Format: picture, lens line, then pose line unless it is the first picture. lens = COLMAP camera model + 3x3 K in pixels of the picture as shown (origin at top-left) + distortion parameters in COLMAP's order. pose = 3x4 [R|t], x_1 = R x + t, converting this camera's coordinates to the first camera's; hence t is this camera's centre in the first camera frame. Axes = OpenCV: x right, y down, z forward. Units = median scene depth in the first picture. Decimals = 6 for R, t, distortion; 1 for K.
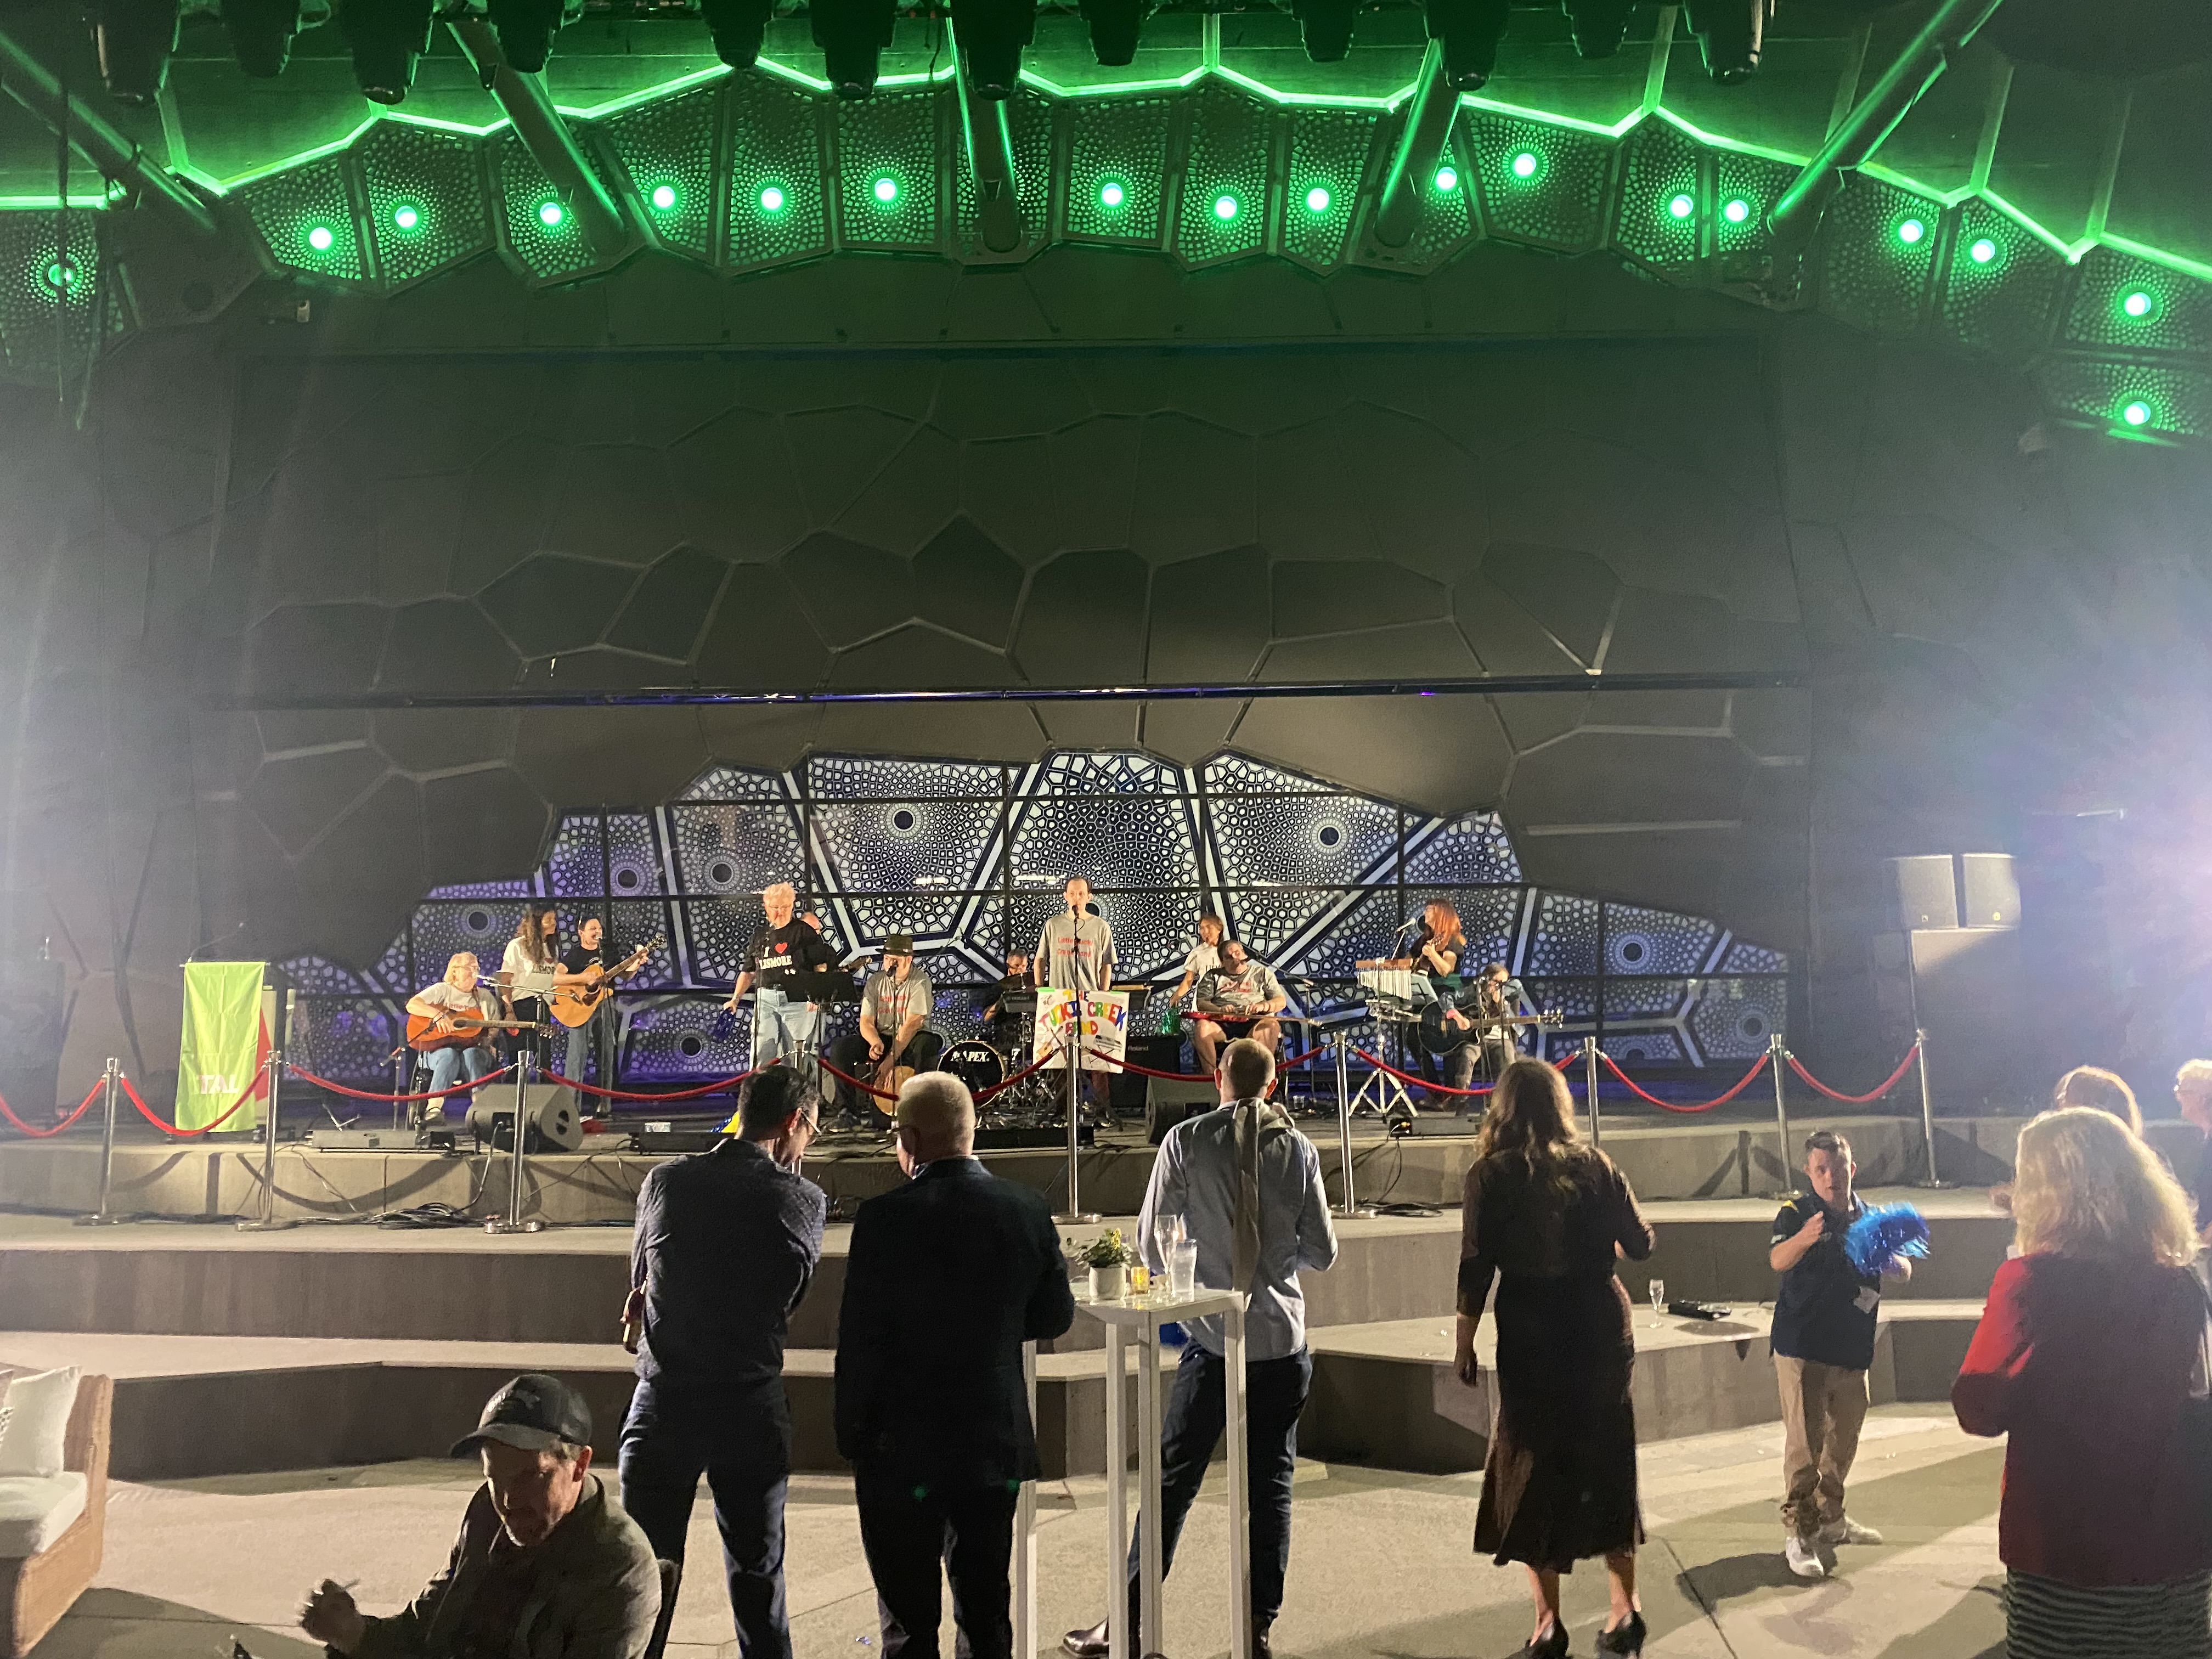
lens RADIAL K [[1701.9, 0, 1106.0], [0, 1701.9, 829.5], [0, 0, 1]] dist [0.106495, -0.140653]
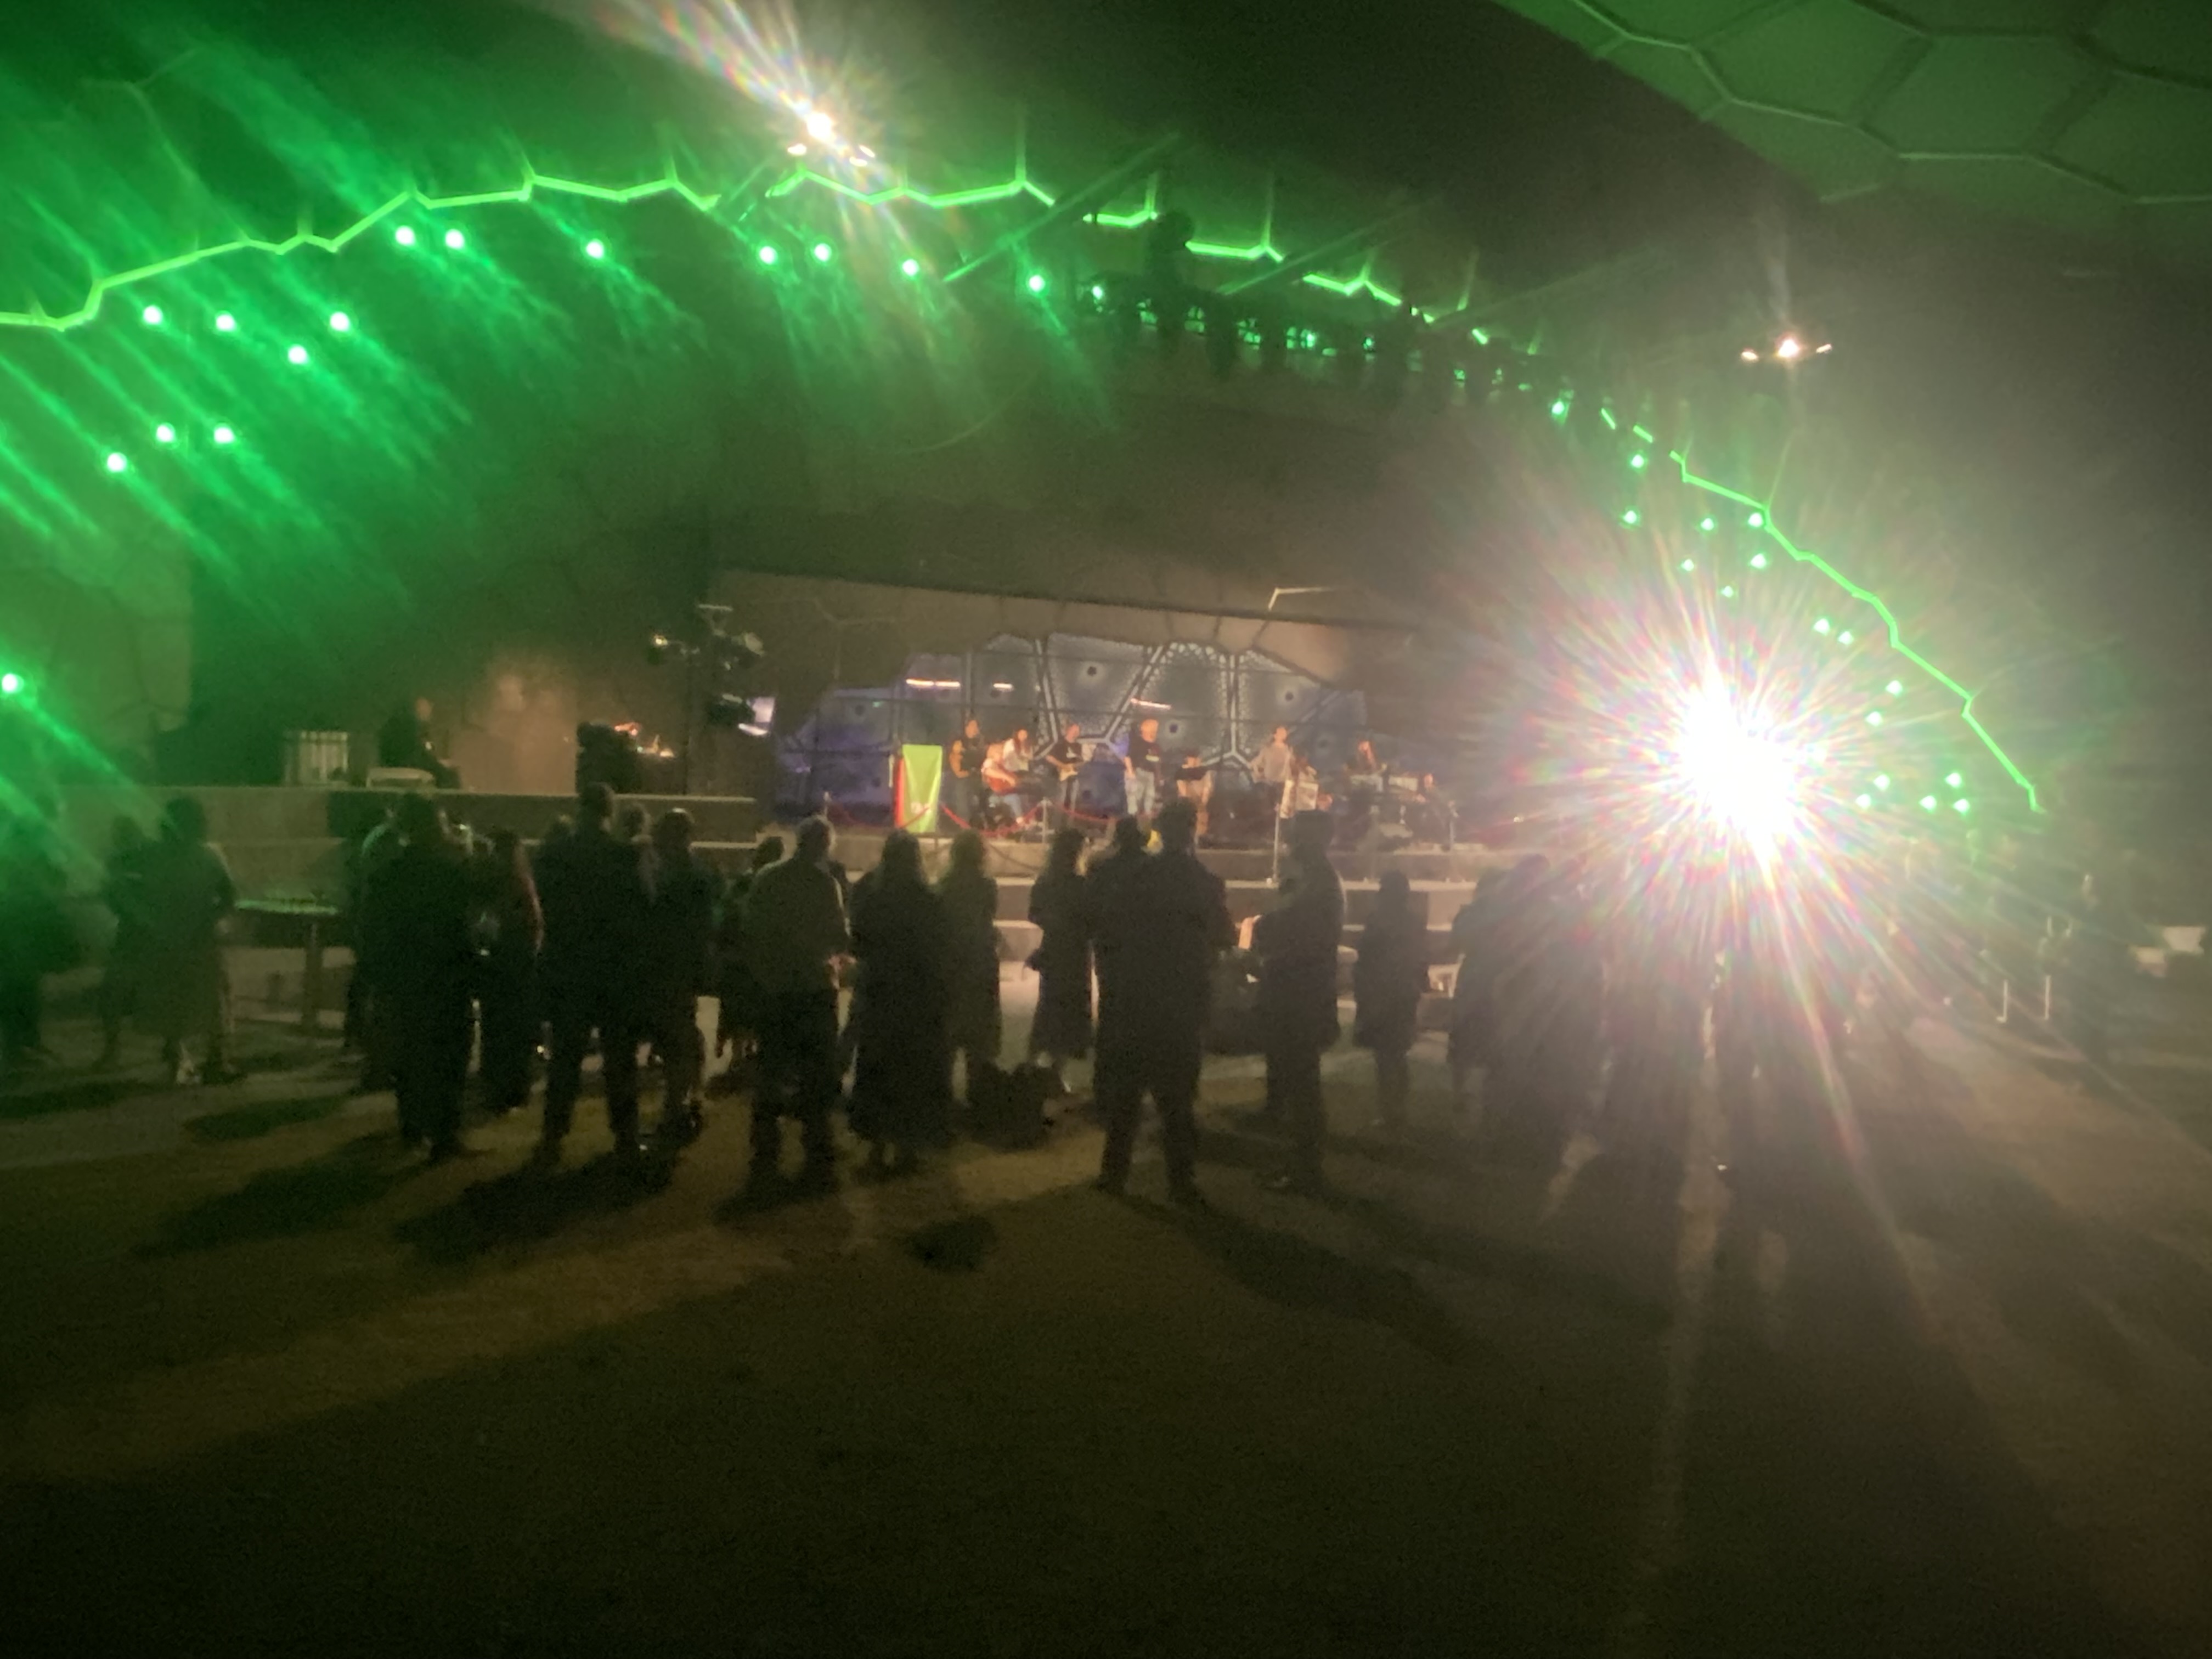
lens RADIAL K [[1612.3, 0, 1118.9], [0, 1612.3, 837.6], [0, 0, 1]] dist [0.117479, 0.000857]
pose [[0.885223, 0.028825, 0.464272, -0.871119], [-0.105479, 0.984519, 0.139990, -0.073537], [-0.453050, -0.172894, 0.874559, -0.517499]]
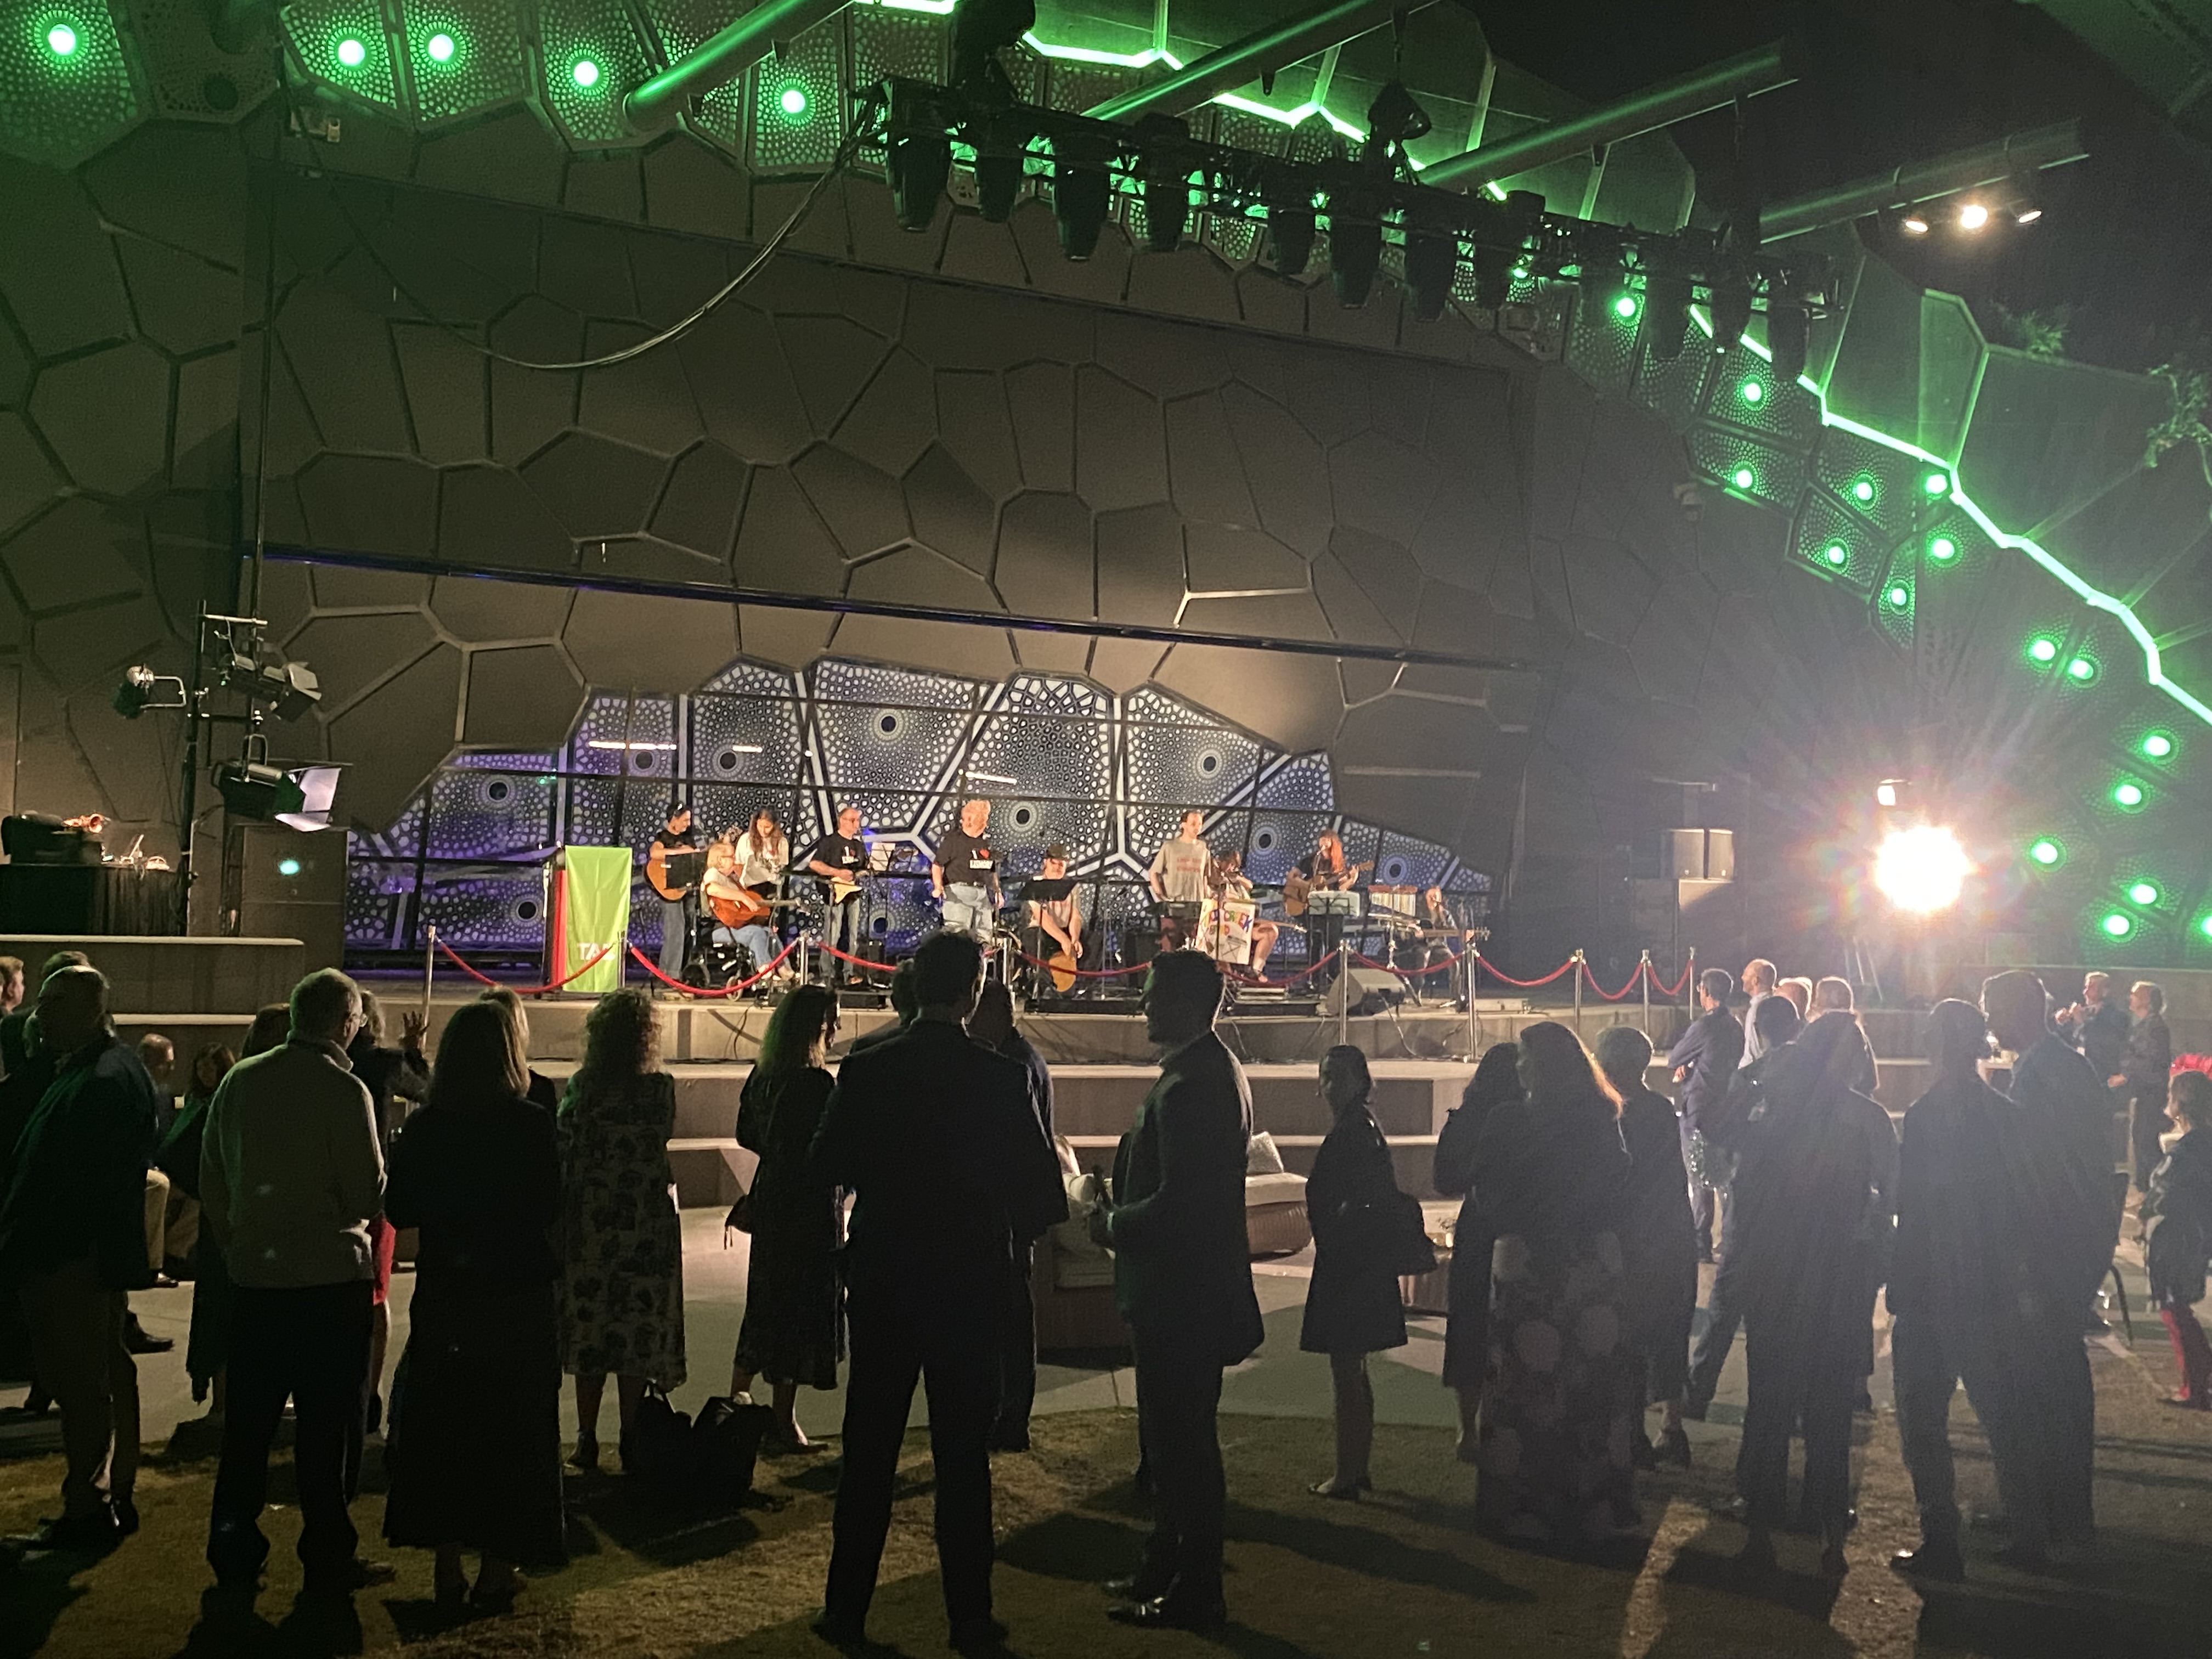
lens RADIAL K [[2618.7, 0, 1106.0], [0, 2618.7, 829.5], [0, 0, 1]] dist [0.297443, -0.771144]
pose [[0.854343, 0.052123, 0.517090, -0.865659], [-0.103774, 0.992031, 0.071459, -0.073106], [-0.509244, -0.114711, 0.852943, -0.513592]]
